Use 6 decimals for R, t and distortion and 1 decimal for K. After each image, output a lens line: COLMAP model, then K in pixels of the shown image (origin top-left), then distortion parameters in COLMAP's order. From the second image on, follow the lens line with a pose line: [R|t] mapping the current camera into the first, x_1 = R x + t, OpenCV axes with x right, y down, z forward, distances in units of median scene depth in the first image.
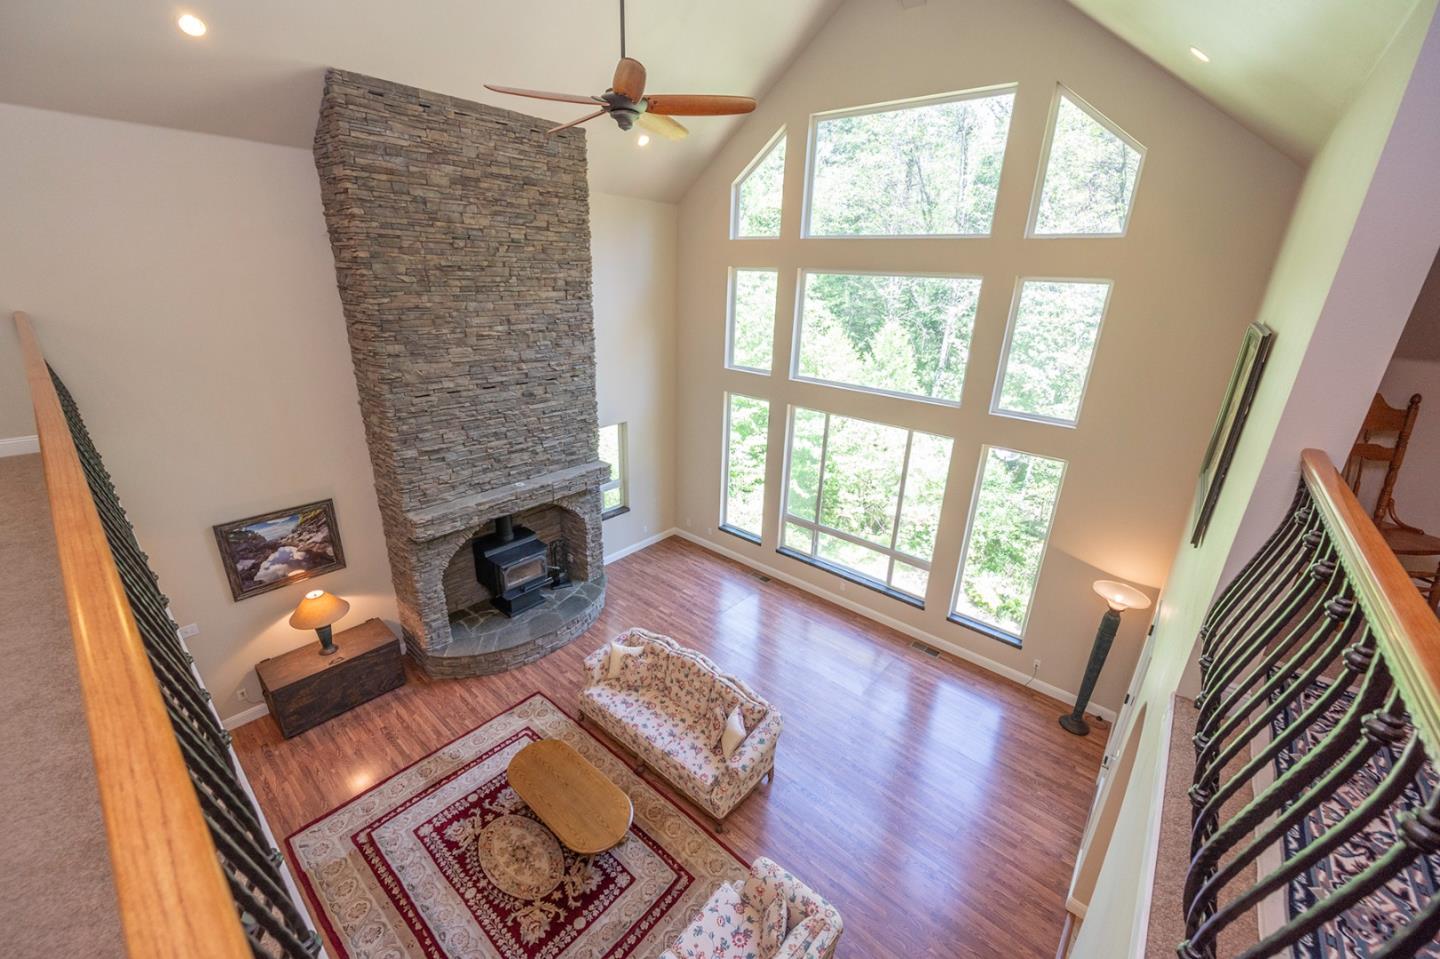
lens RADIAL K [[566.7, 0, 719.8], [0, 566.7, 478.1], [0, 0, 1]] dist [-0.002207, 0.000429]
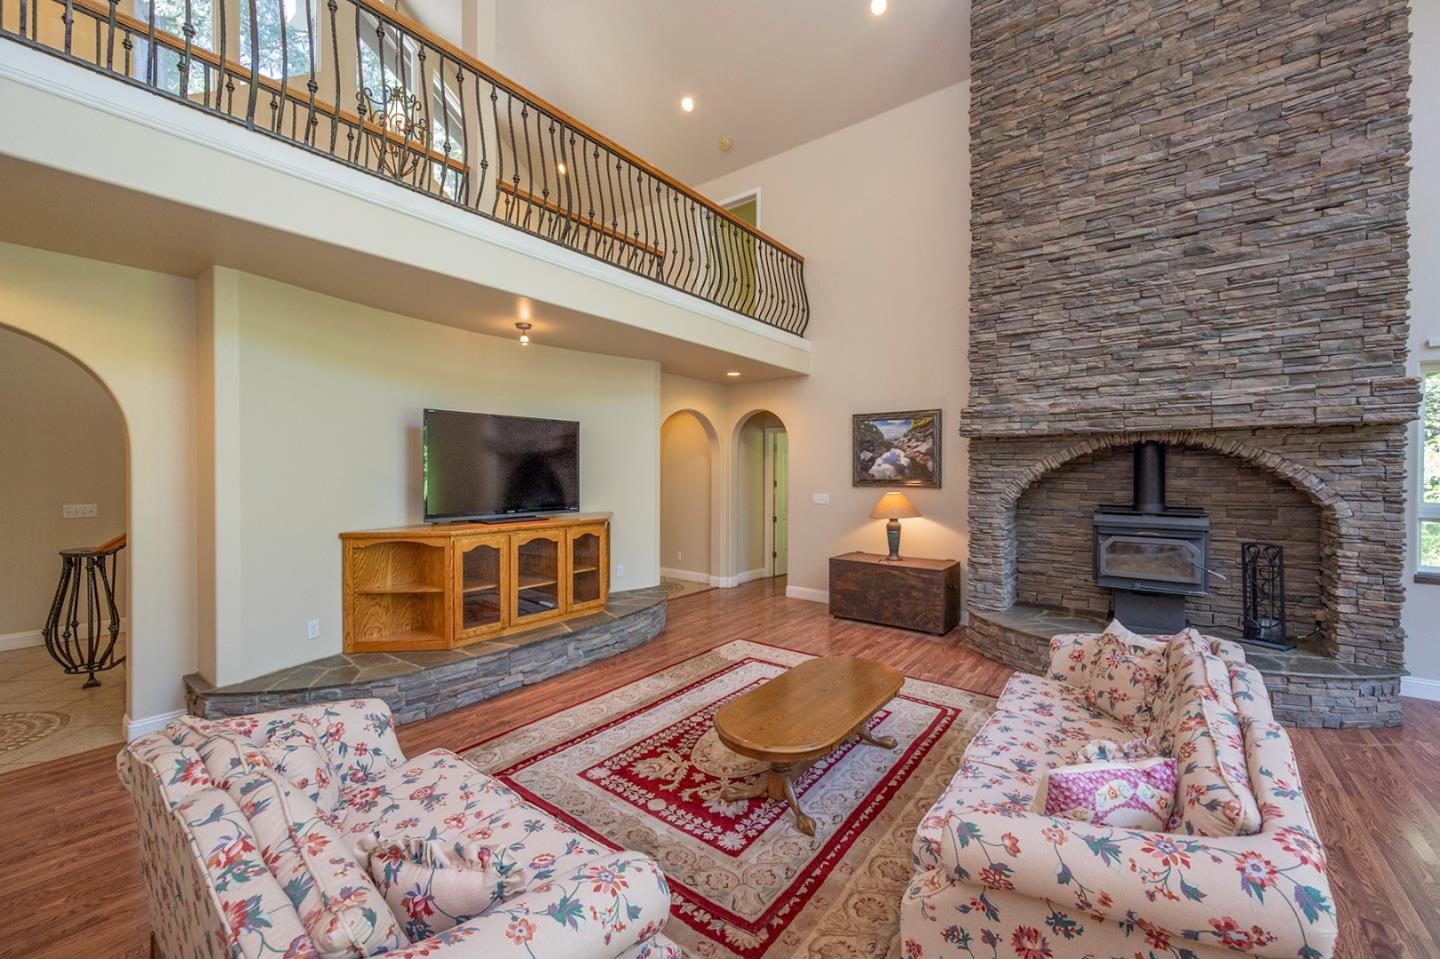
lens RADIAL K [[566.7, 0, 717.8], [0, 566.7, 473.7], [0, 0, 1]] dist [-0.002207, 0.000429]
pose [[0.049093, -0.026224, -0.998450, 0.282394], [-0.341914, 0.938816, -0.041469, 0.328479], [0.938448, 0.343420, 0.037123, 0.670152]]
